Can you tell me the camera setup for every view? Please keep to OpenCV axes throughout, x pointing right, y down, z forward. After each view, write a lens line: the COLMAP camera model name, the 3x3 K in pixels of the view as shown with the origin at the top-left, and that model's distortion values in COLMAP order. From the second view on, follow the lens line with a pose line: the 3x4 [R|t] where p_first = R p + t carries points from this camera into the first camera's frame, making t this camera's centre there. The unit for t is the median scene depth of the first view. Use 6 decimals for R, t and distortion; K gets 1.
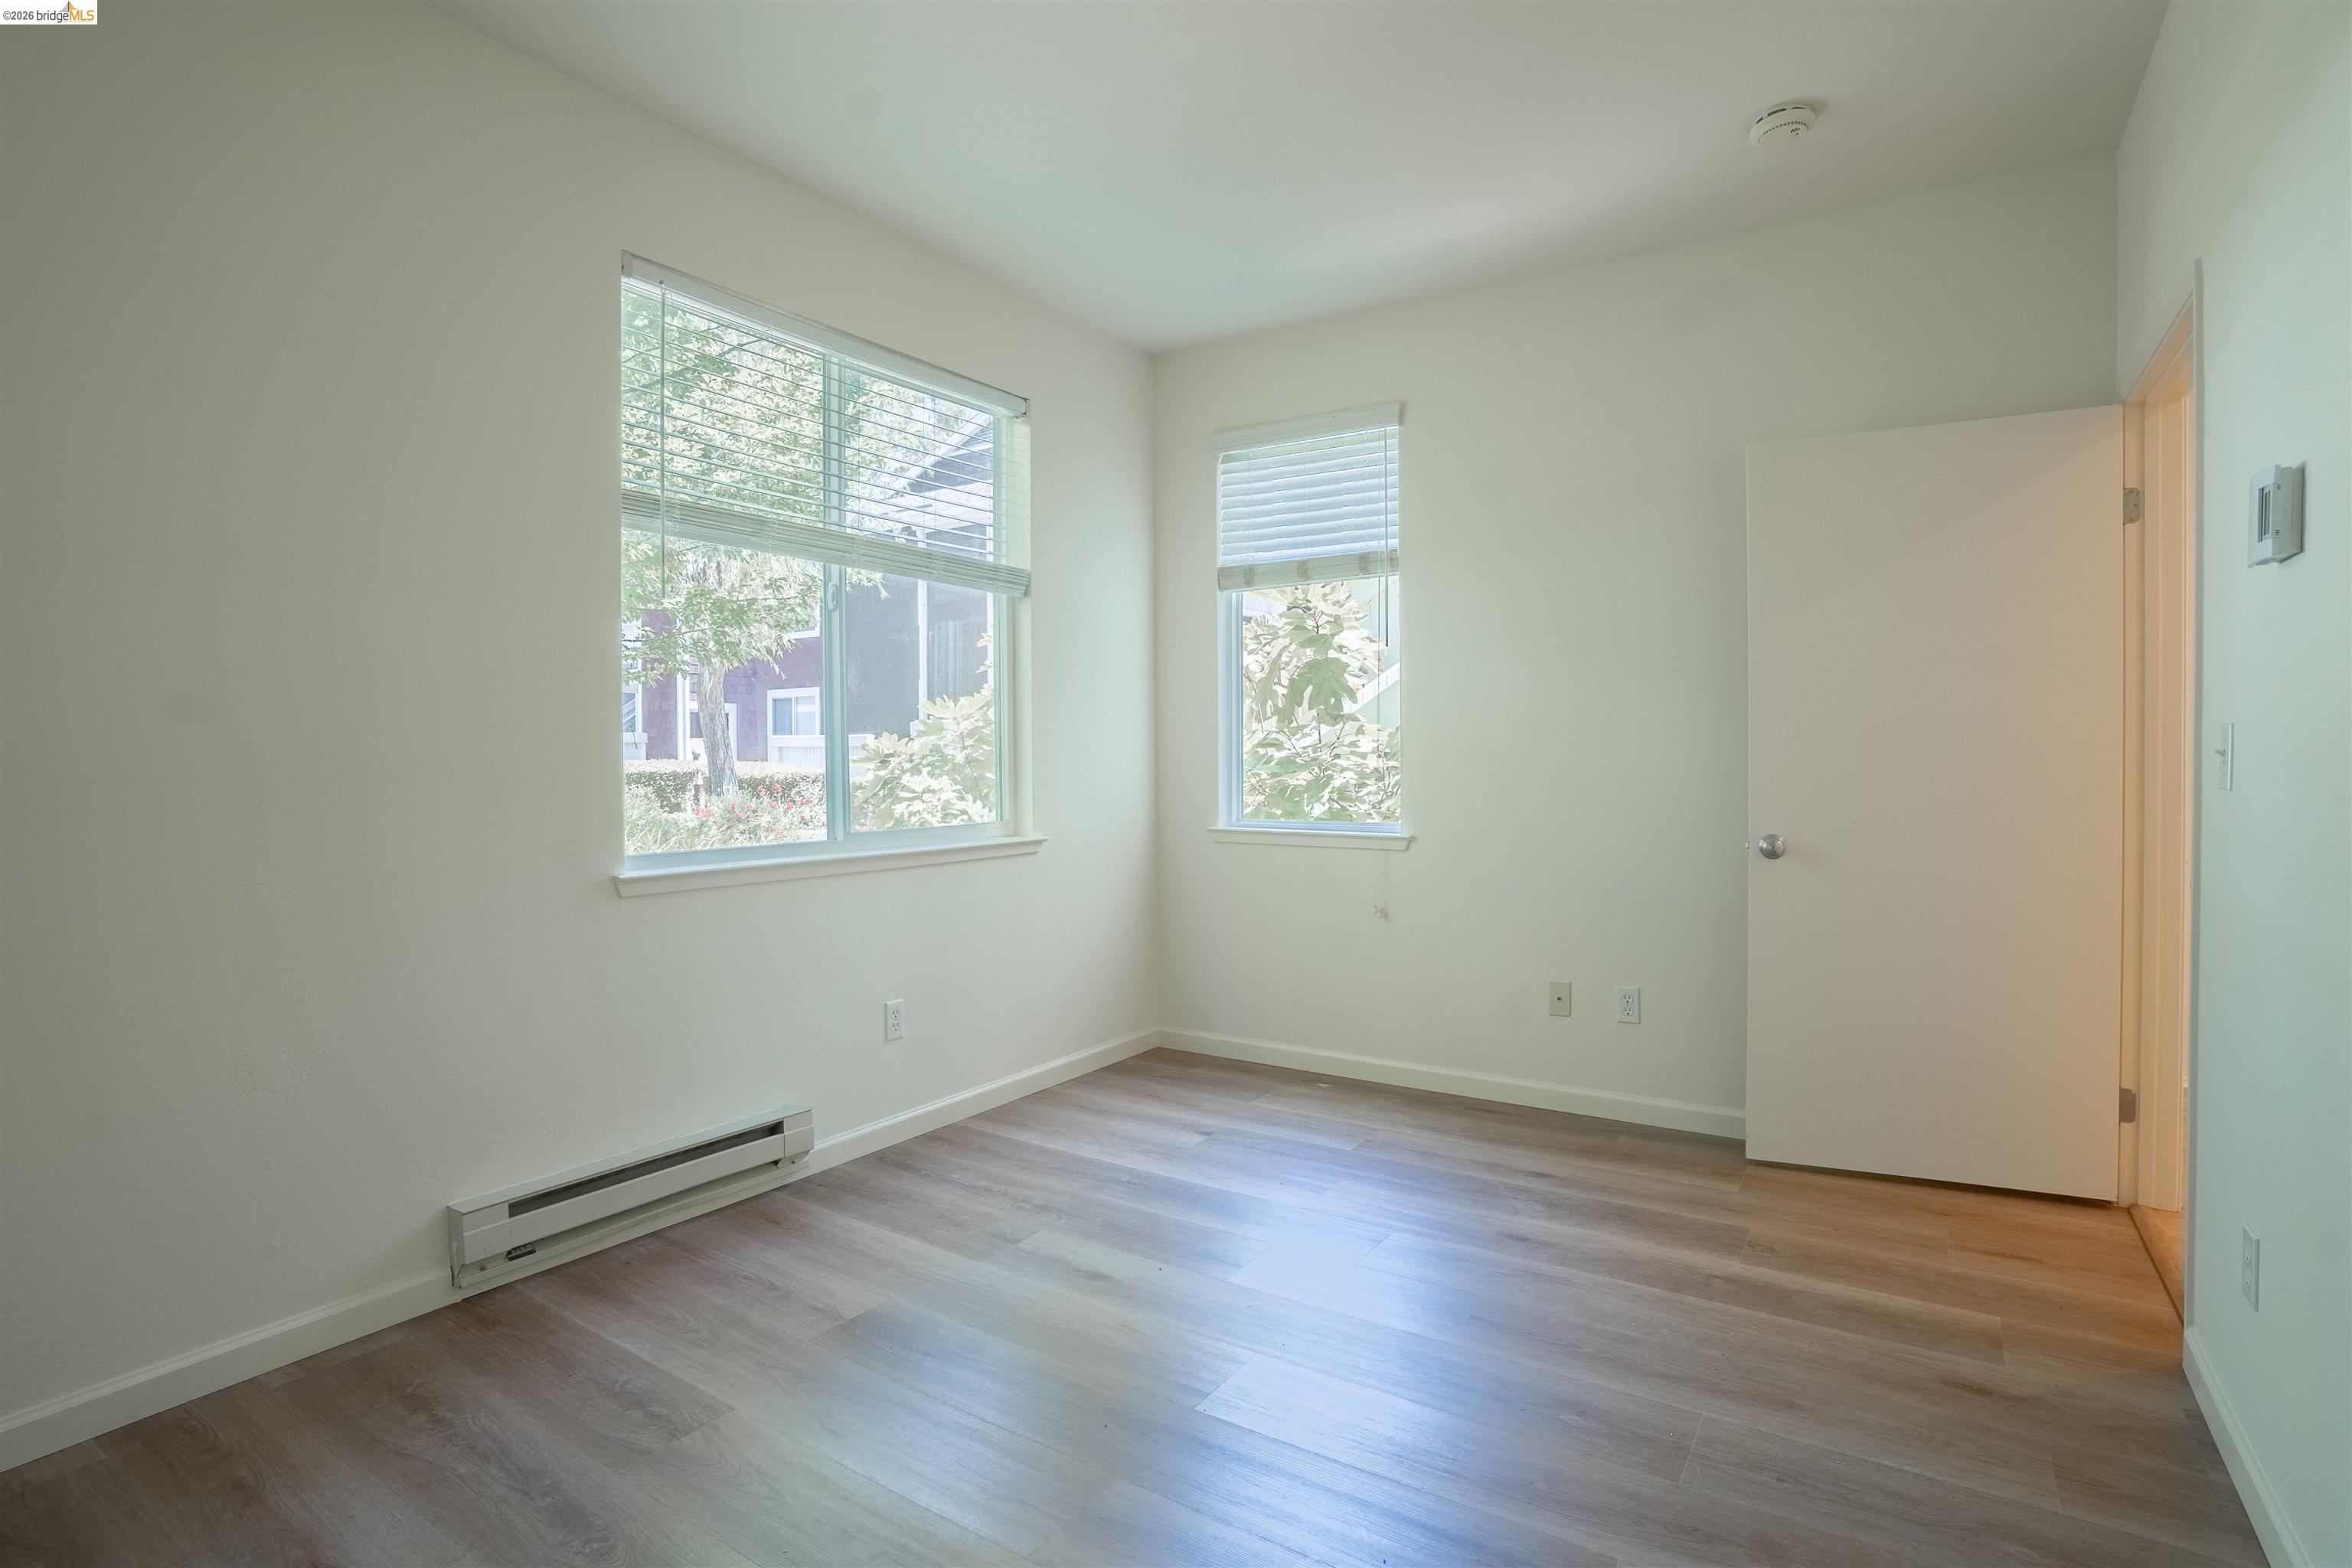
lens RADIAL K [[1139.5, 0, 1168.5], [0, 1139.5, 779.6], [0, 0, 1]] dist [-0.040051, 0.002778]
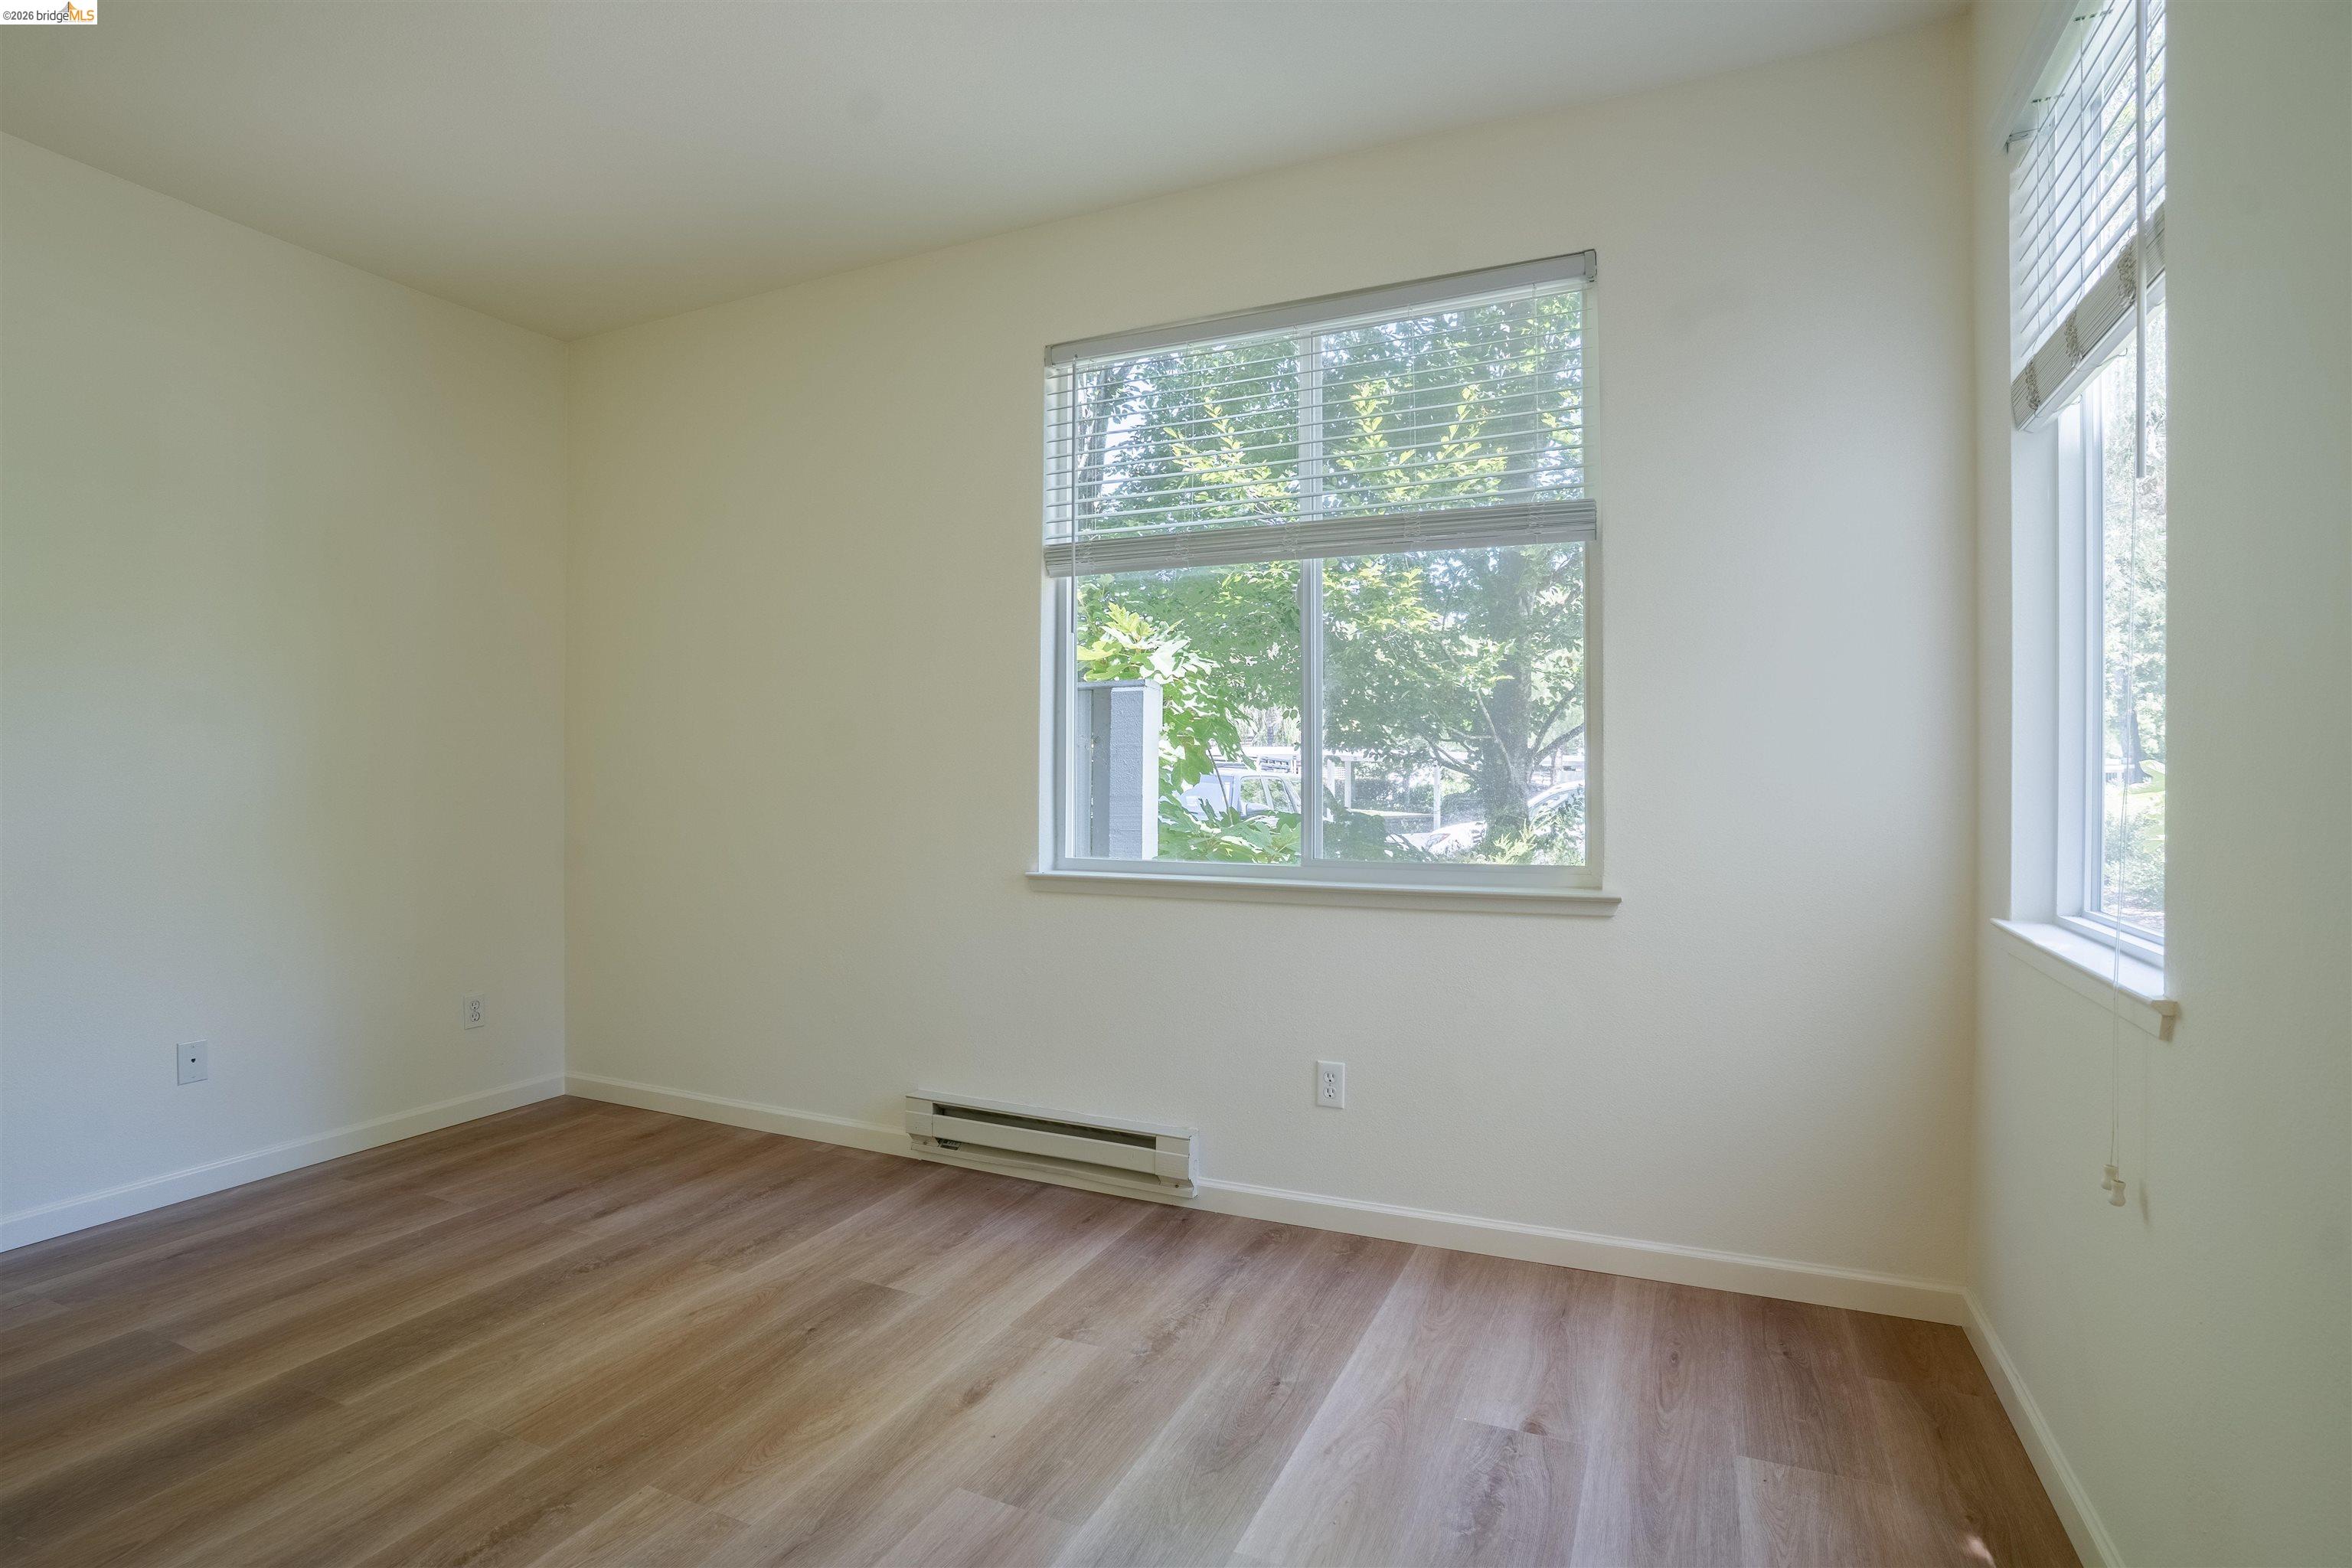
lens RADIAL K [[1139.5, 0, 1168.7], [0, 1139.5, 786.5], [0, 0, 1]] dist [-0.040051, 0.002778]
pose [[0.164550, 0.004593, -0.986358, 0.668460], [-0.018706, 0.999824, 0.001535, -0.010762], [0.986191, 0.018198, 0.164607, 0.861644]]
